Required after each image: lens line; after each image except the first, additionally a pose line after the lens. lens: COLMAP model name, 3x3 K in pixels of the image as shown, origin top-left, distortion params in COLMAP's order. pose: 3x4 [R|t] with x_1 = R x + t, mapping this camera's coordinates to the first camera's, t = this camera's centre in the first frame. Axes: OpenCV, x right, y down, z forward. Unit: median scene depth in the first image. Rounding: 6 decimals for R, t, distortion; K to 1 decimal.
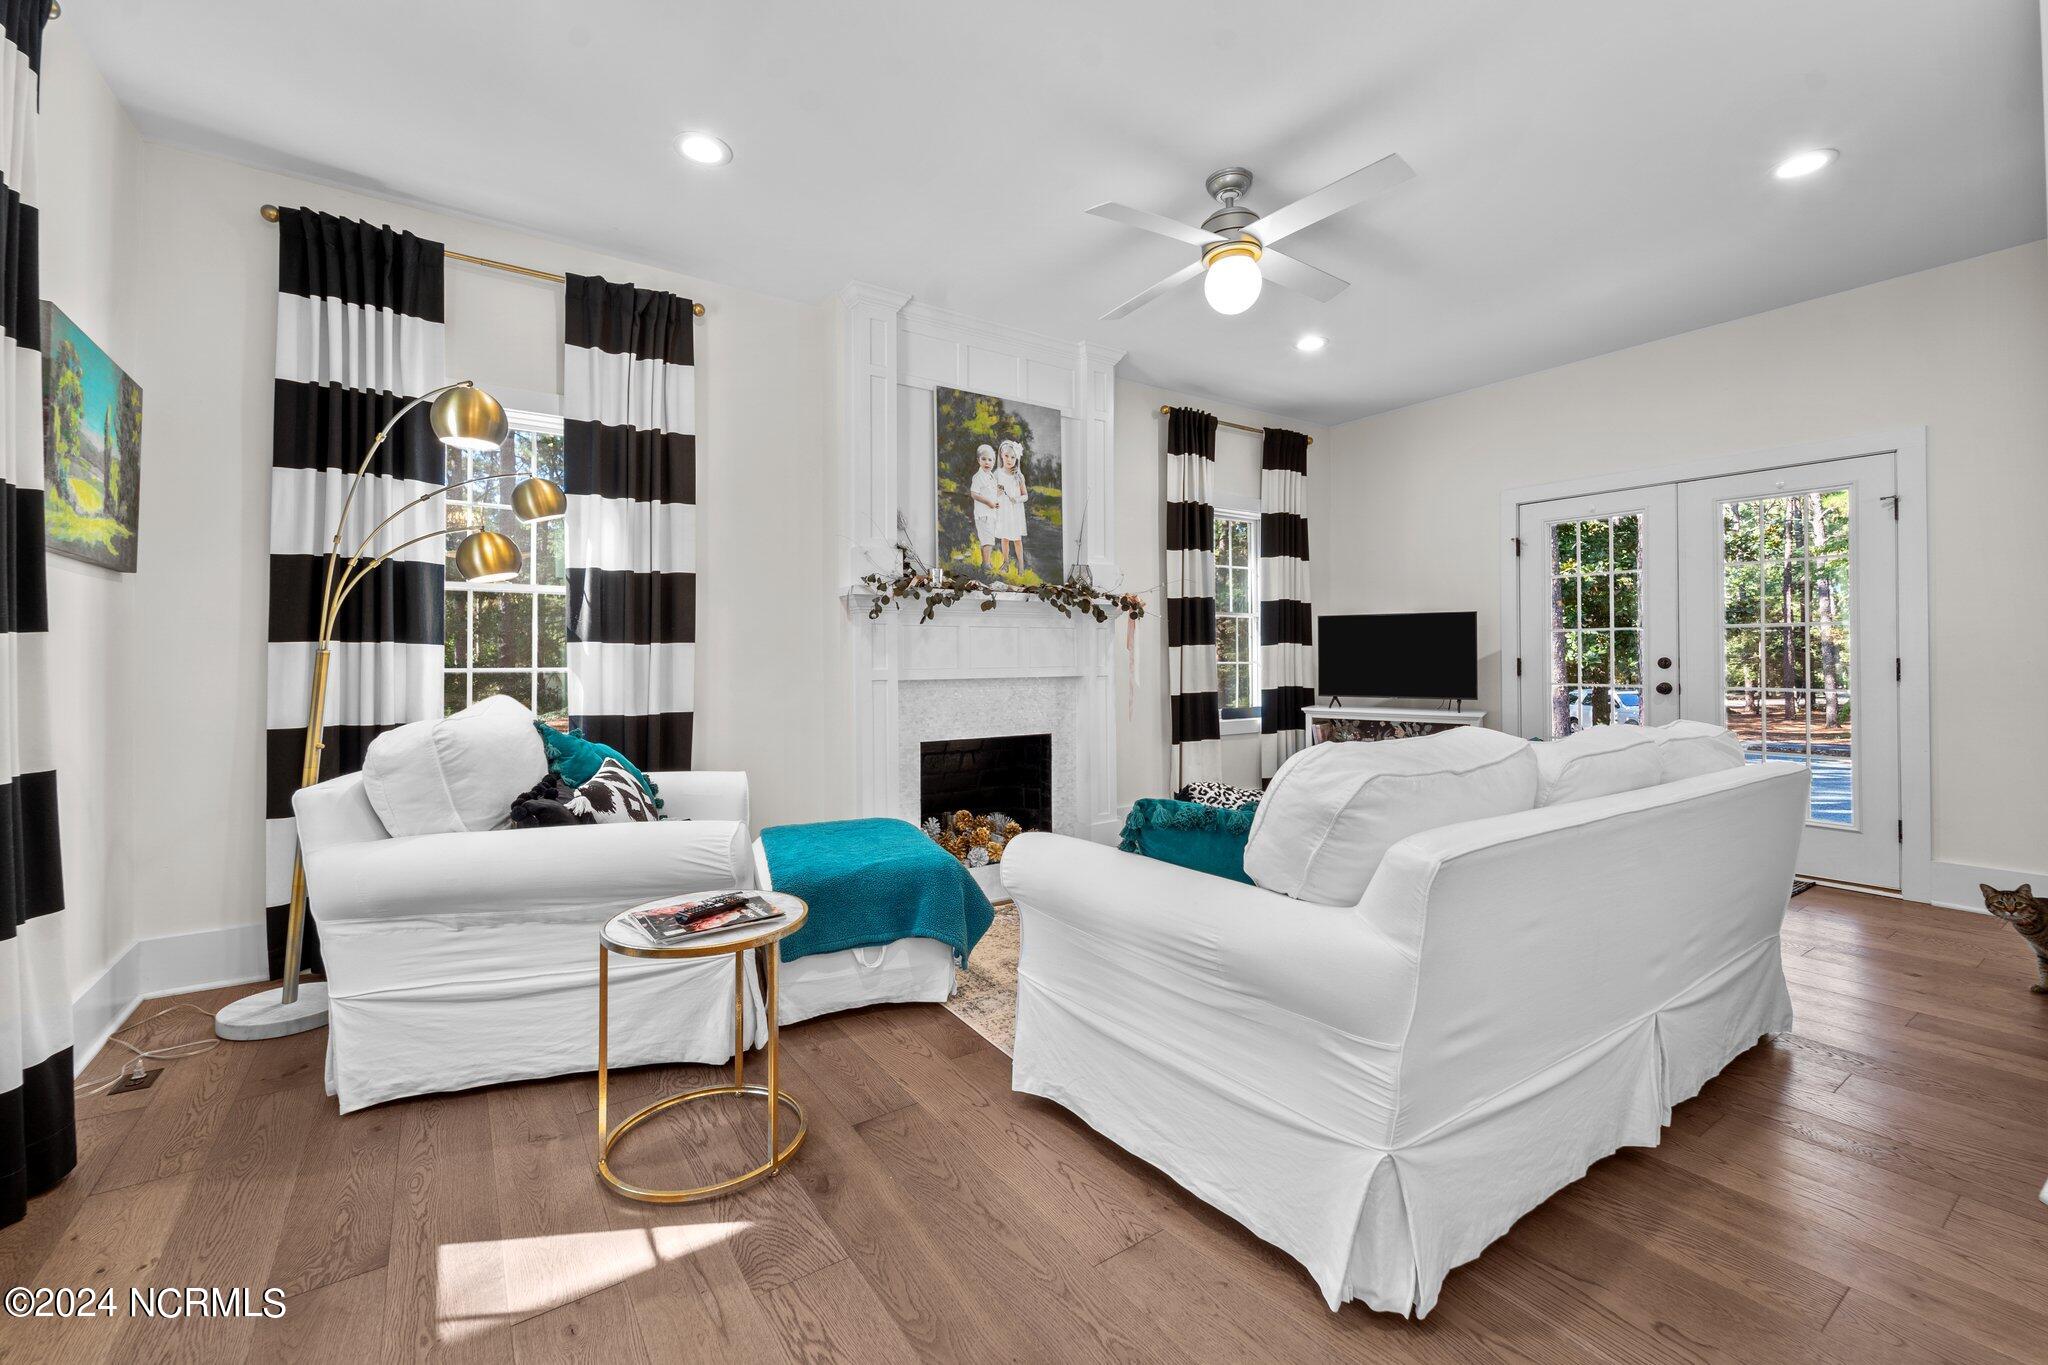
lens RADIAL K [[851.0, 0, 1019.1], [0, 851.0, 656.8], [0, 0, 1]] dist [-0.001598, -0.000314]
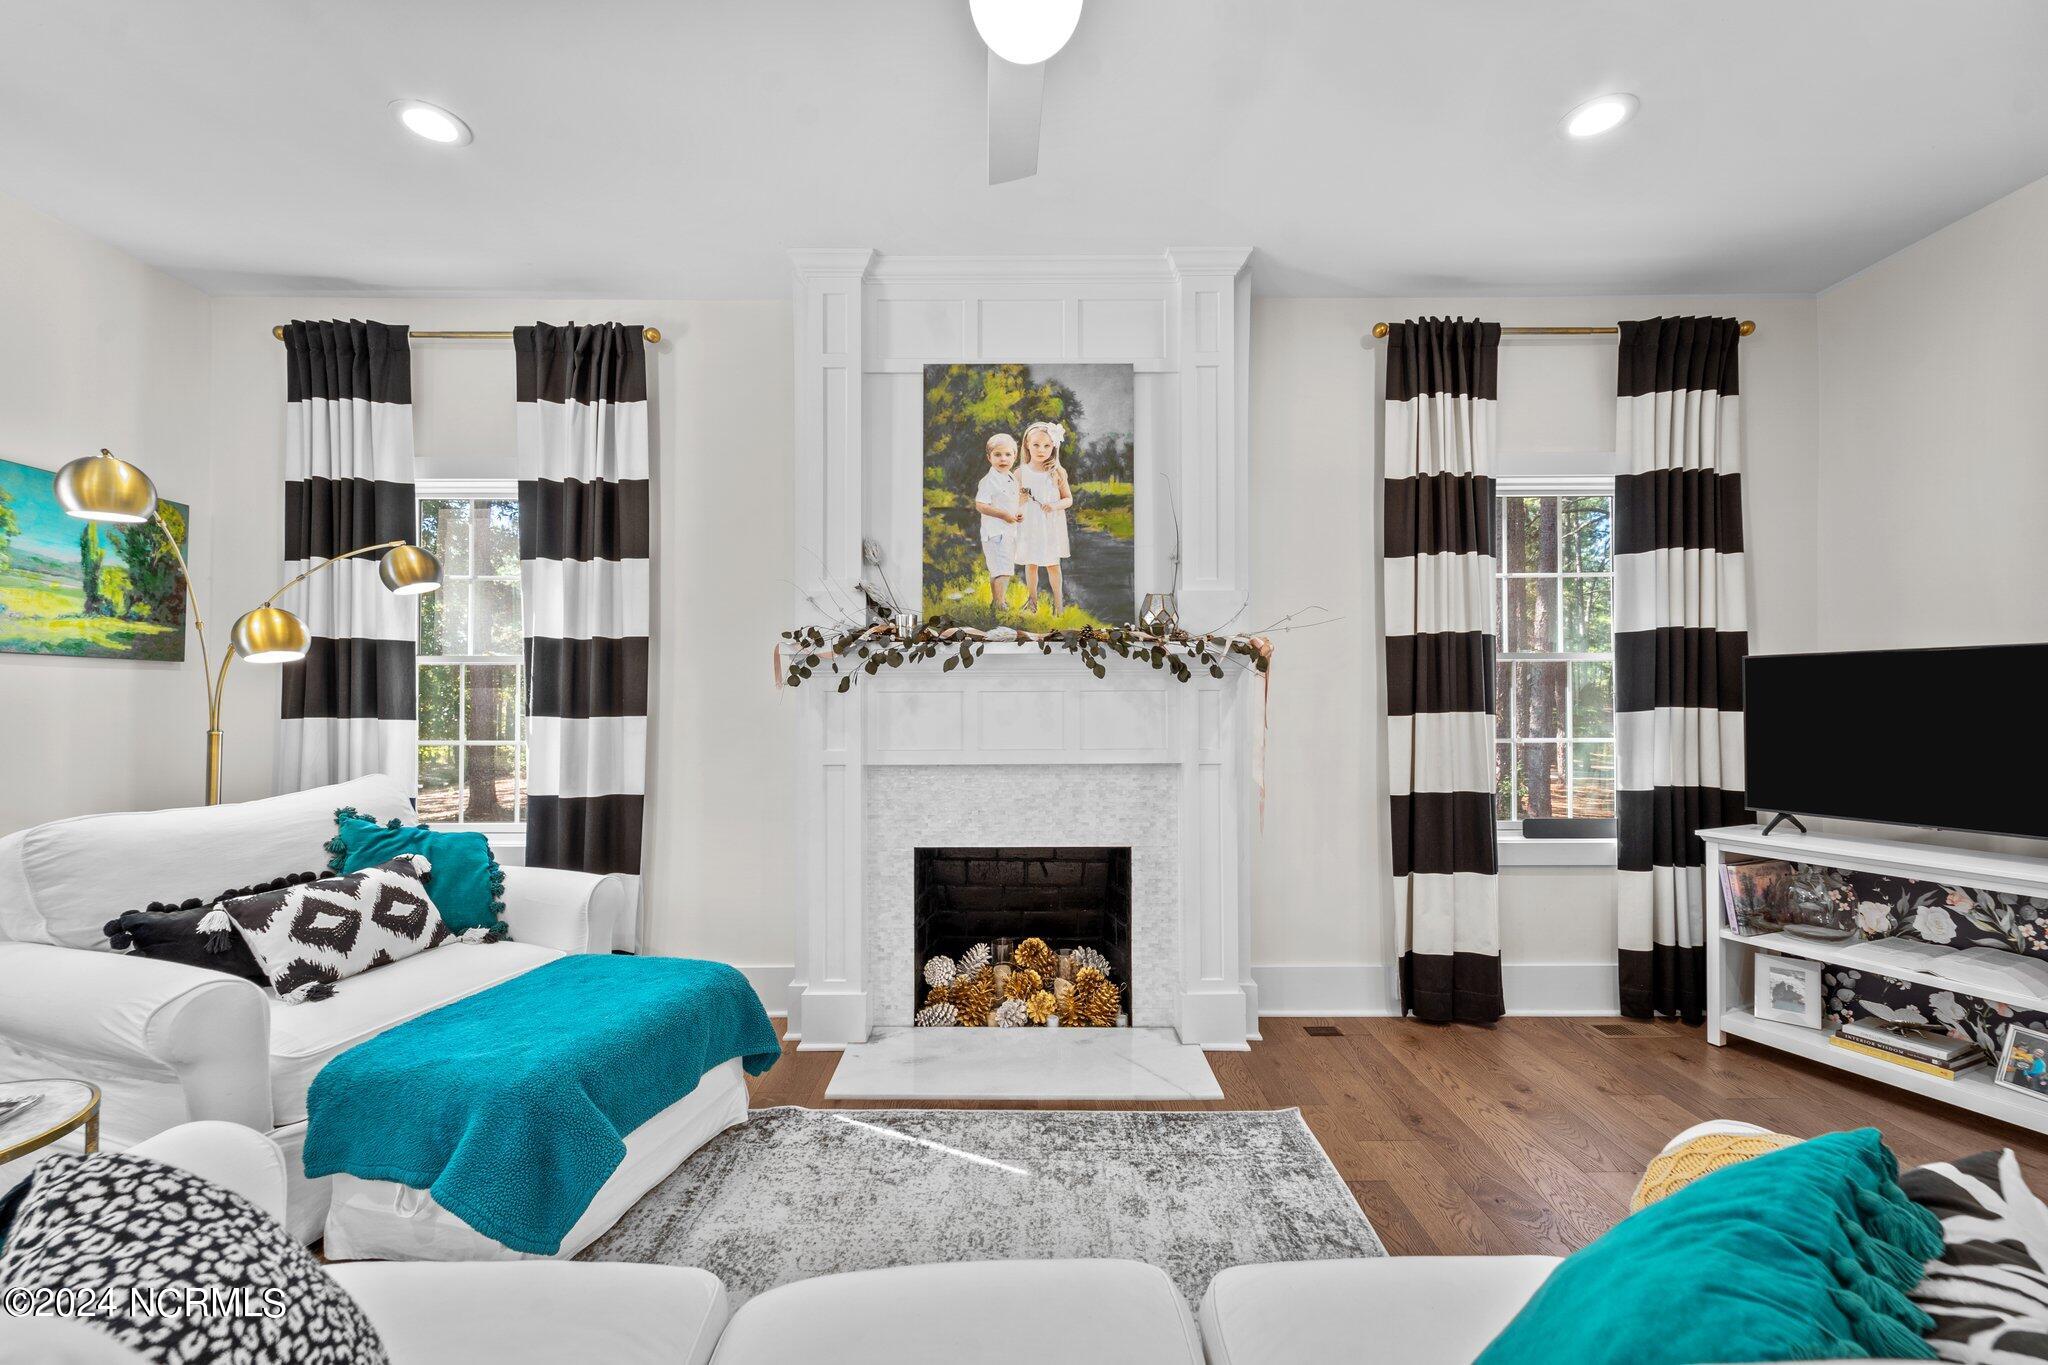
lens RADIAL K [[839.5, 0, 1028.0], [0, 839.5, 699.3], [0, 0, 1]] dist [-0.000089, -0.000803]
pose [[0.826692, 0.000808, -0.562654, 0.362330], [-0.000199, 0.999999, 0.001144, -0.028994], [0.562654, -0.000834, 0.826692, 0.425447]]
